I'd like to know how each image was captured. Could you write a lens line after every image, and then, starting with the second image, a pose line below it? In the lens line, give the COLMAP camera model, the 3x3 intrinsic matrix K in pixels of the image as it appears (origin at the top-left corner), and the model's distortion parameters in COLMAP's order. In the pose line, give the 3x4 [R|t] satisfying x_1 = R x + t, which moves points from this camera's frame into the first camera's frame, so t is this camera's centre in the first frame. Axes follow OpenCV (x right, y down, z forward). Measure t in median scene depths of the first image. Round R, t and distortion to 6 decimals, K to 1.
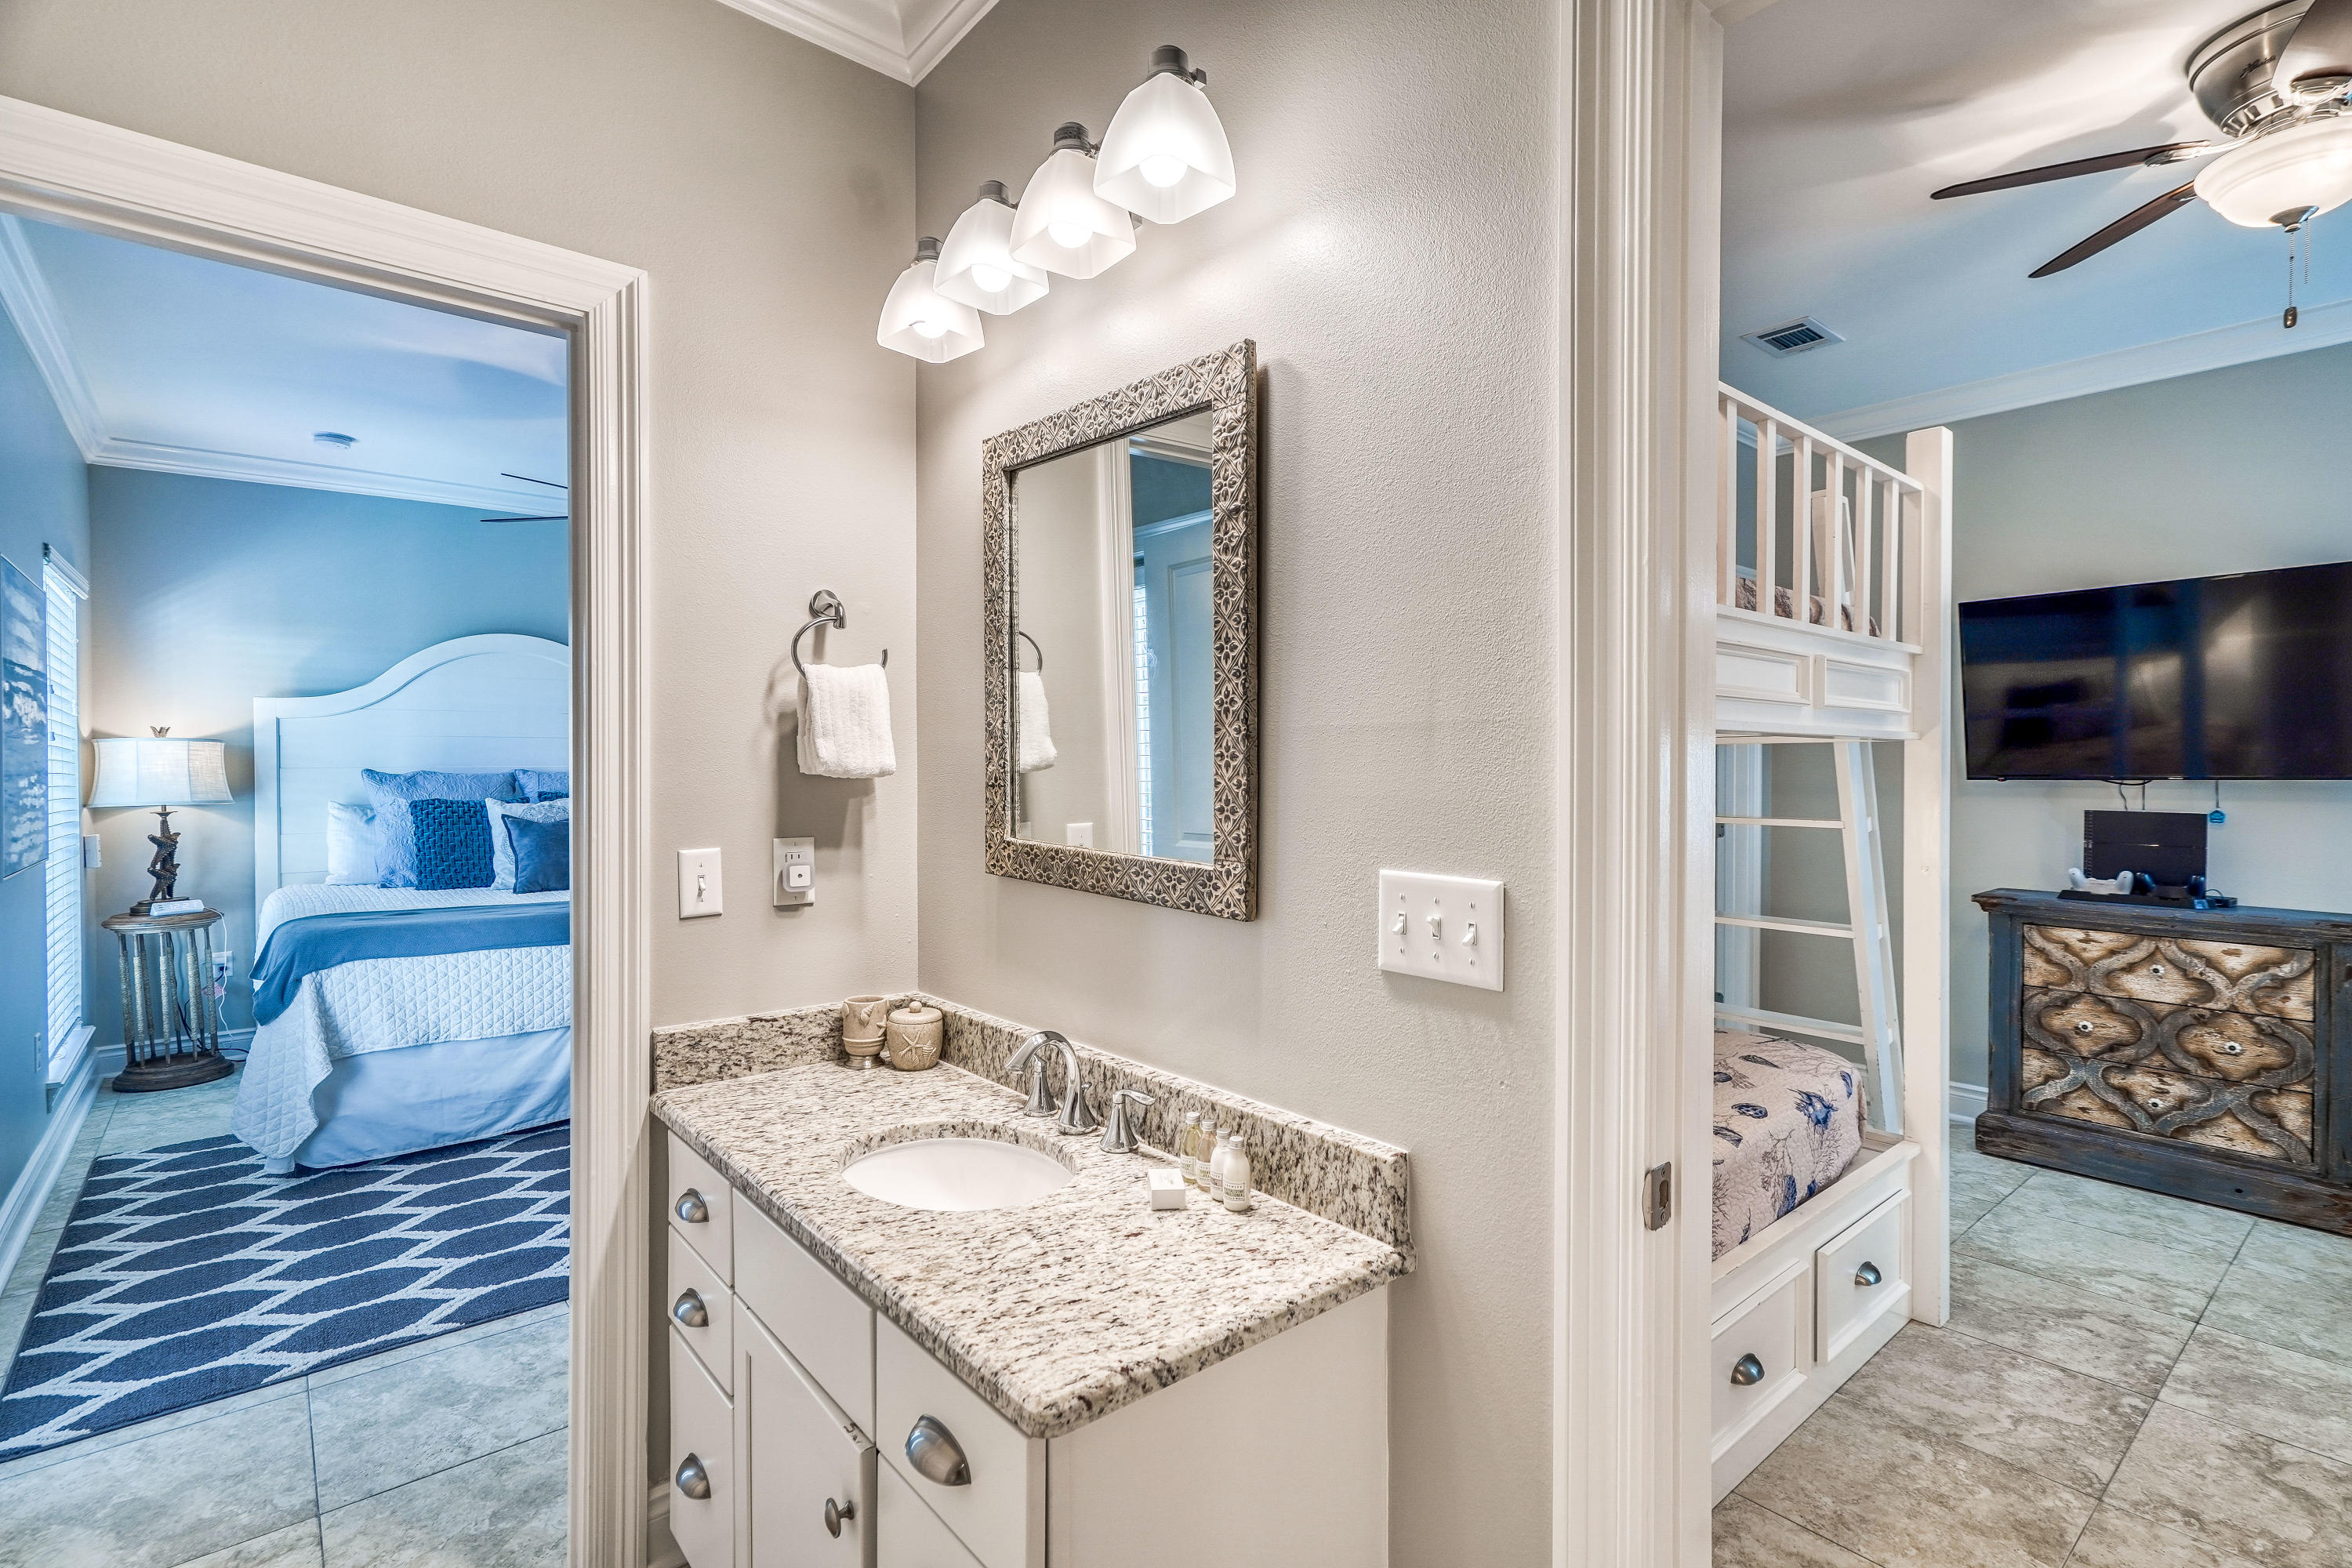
lens RADIAL K [[1094.9, 0, 1175.3], [0, 1094.9, 769.2], [0, 0, 1]] dist [0.002716, 0.003349]
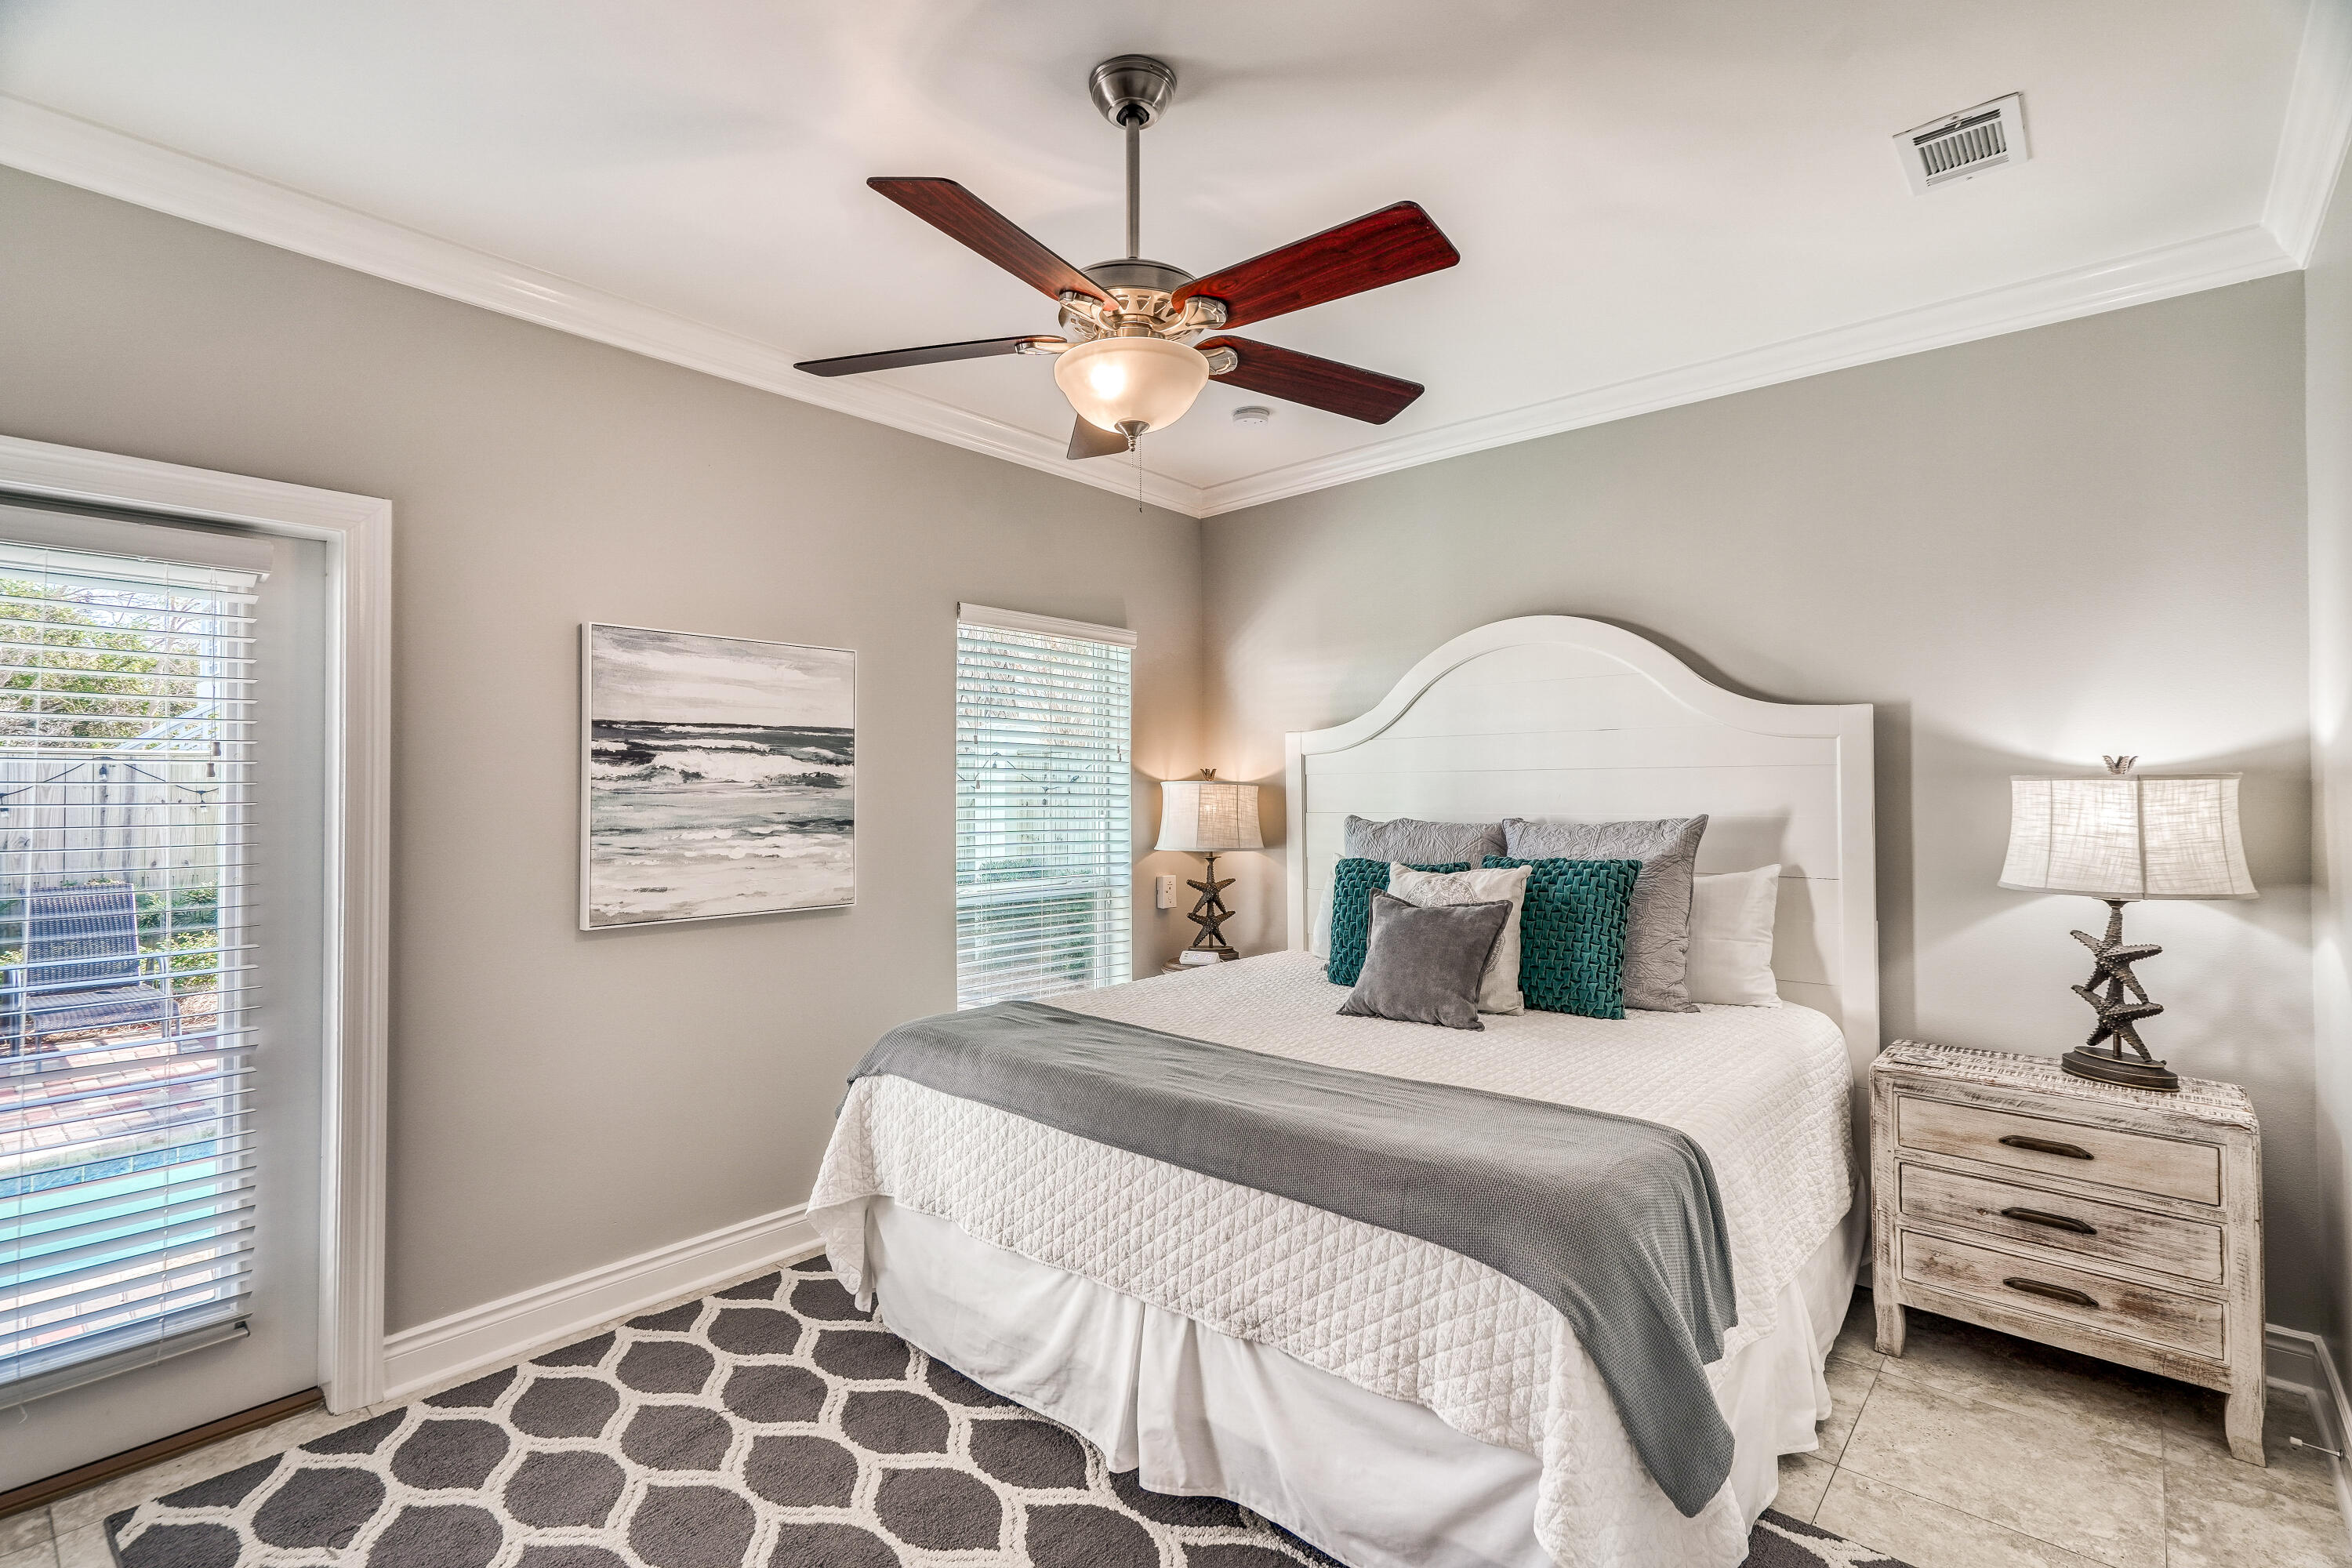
lens RADIAL K [[1094.9, 0, 1180.8], [0, 1094.9, 779.5], [0, 0, 1]] dist [0.002716, 0.003349]
pose [[0.158234, -0.008628, -0.987364, 0.042725], [-0.009294, 0.999905, -0.010227, -0.024665], [0.987358, 0.010795, 0.158138, 1.088888]]
